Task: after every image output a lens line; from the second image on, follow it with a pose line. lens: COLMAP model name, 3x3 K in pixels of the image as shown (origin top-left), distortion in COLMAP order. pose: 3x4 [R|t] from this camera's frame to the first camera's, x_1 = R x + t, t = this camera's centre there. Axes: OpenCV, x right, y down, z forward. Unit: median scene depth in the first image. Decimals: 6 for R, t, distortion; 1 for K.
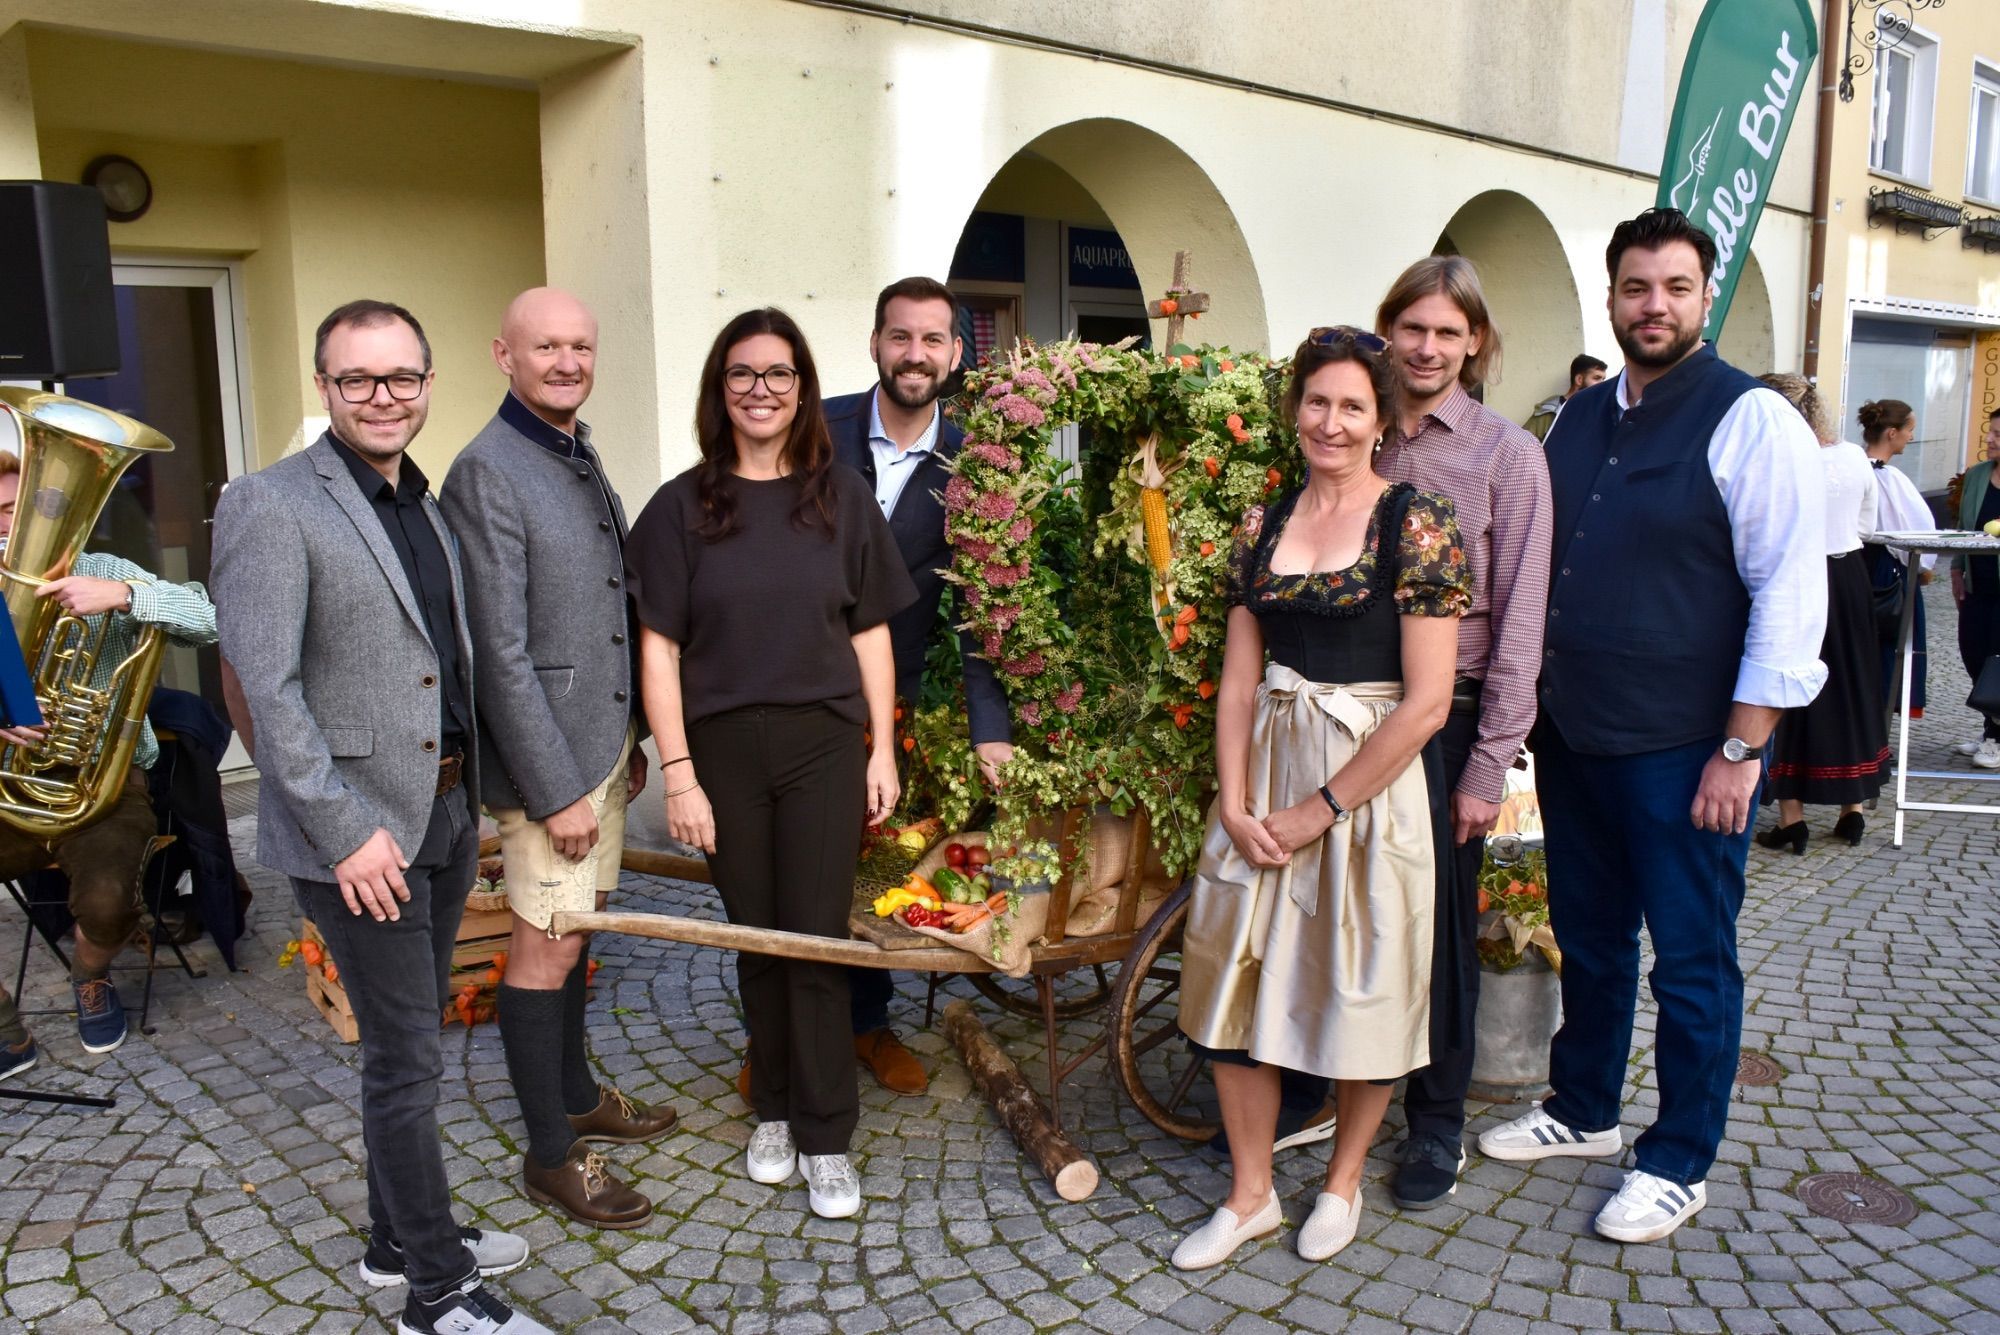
lens RADIAL K [[1650.3, 0, 1000.0], [0, 1650.3, 667.5], [0, 0, 1]] dist [-0.142963, 0.129925]
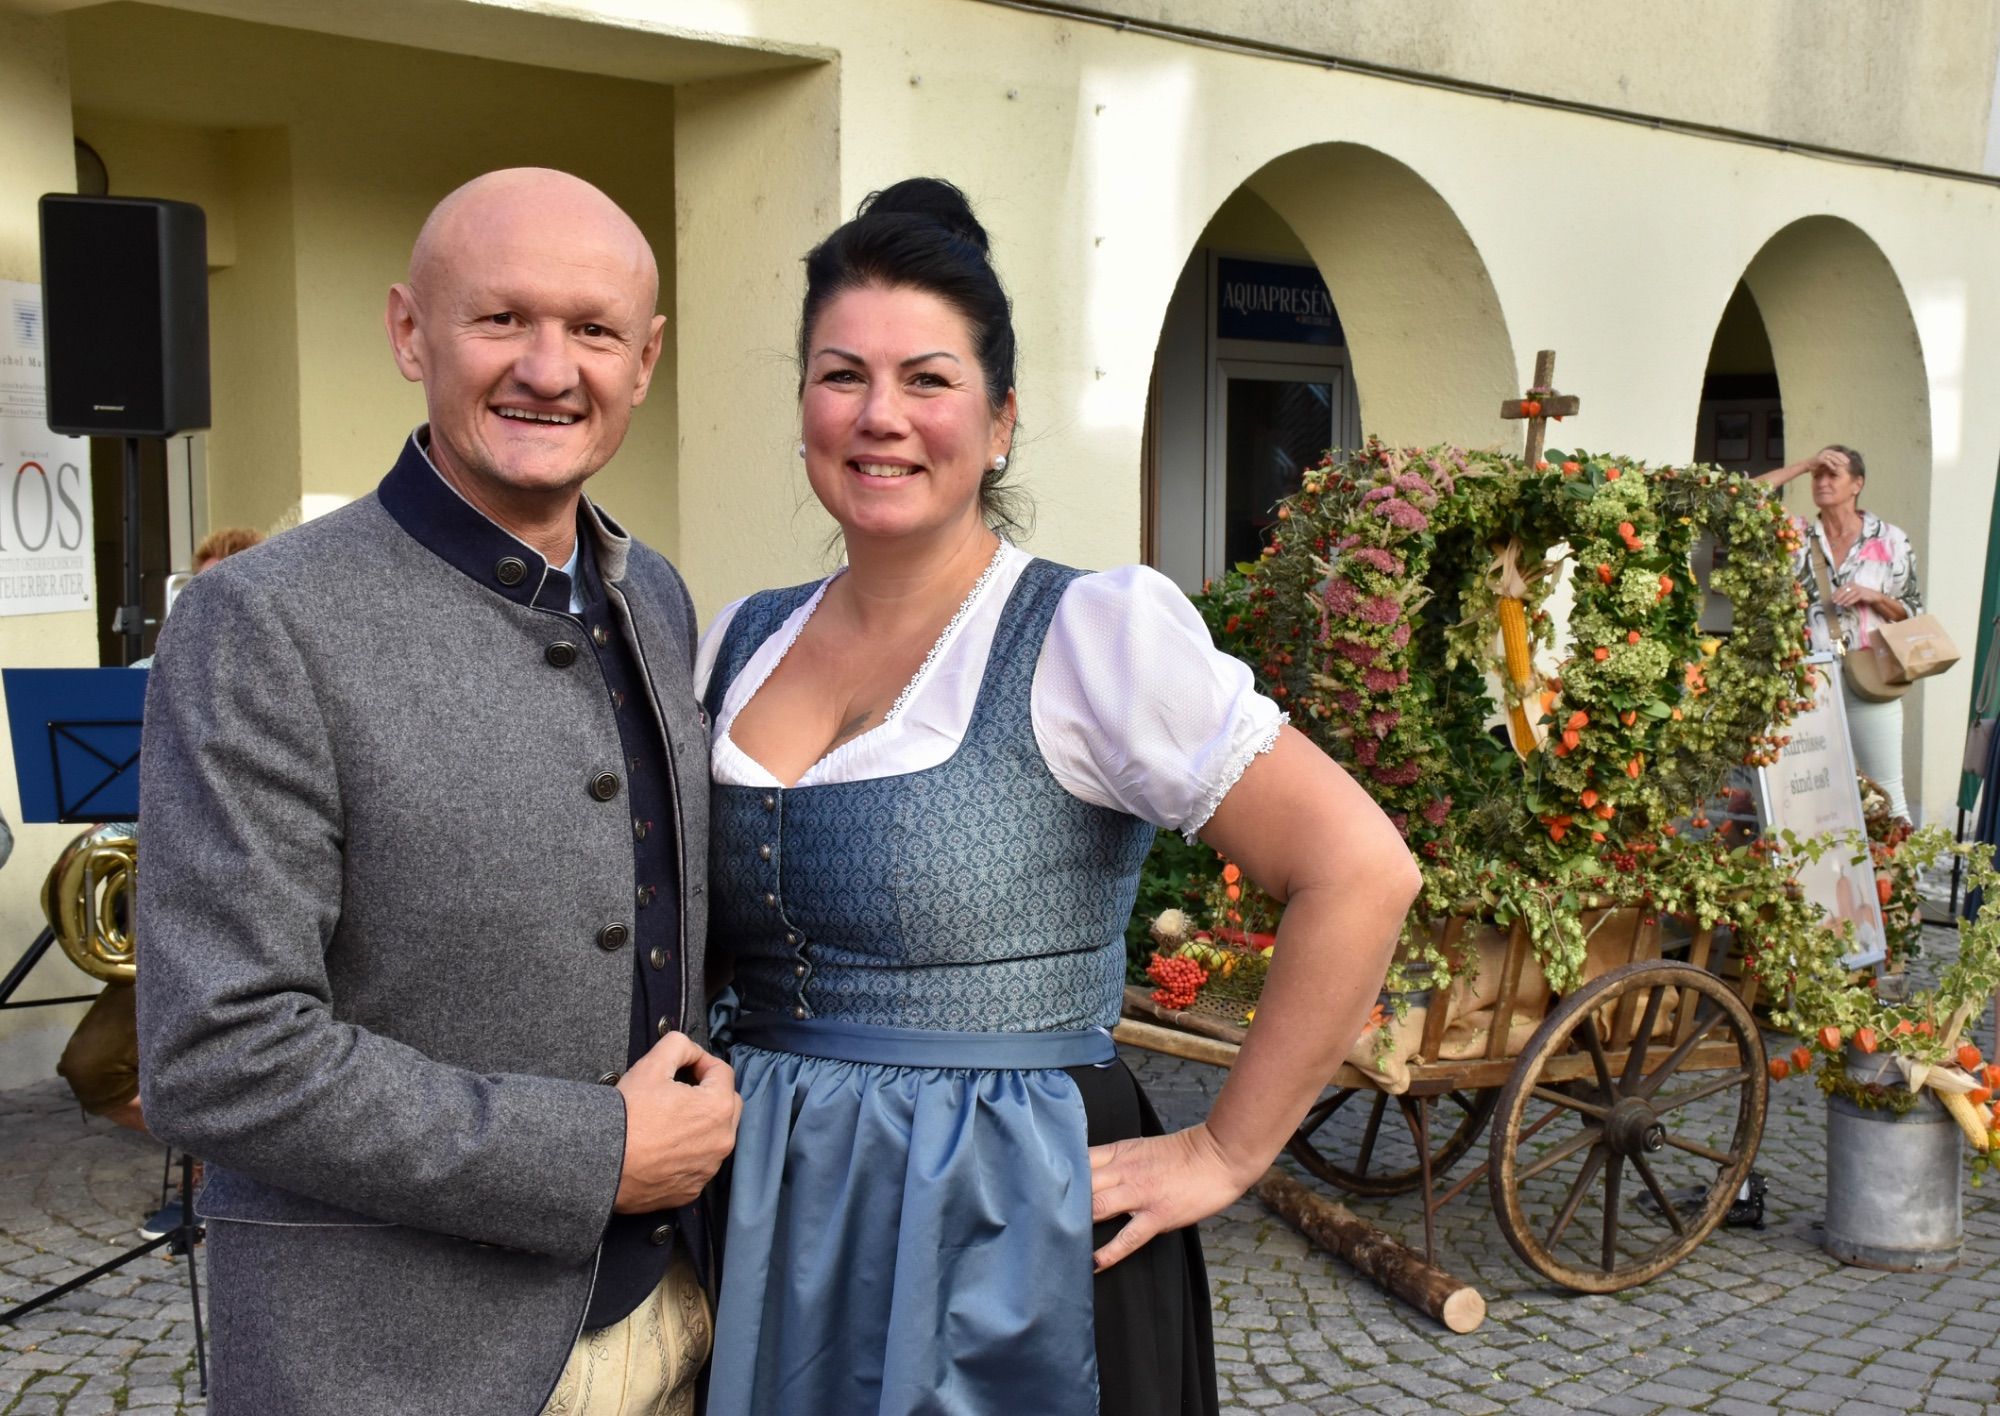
lens RADIAL K [[3037.2, 0, 1000.0], [0, 3037.2, 708.0], [0, 0, 1]] dist [0.101720, 0.526227]
pose [[0.997510, 0.015327, 0.068843, -0.351380], [-0.009348, 0.996222, -0.086341, 0.119625], [-0.069906, 0.085483, 0.993884, -0.793164]]
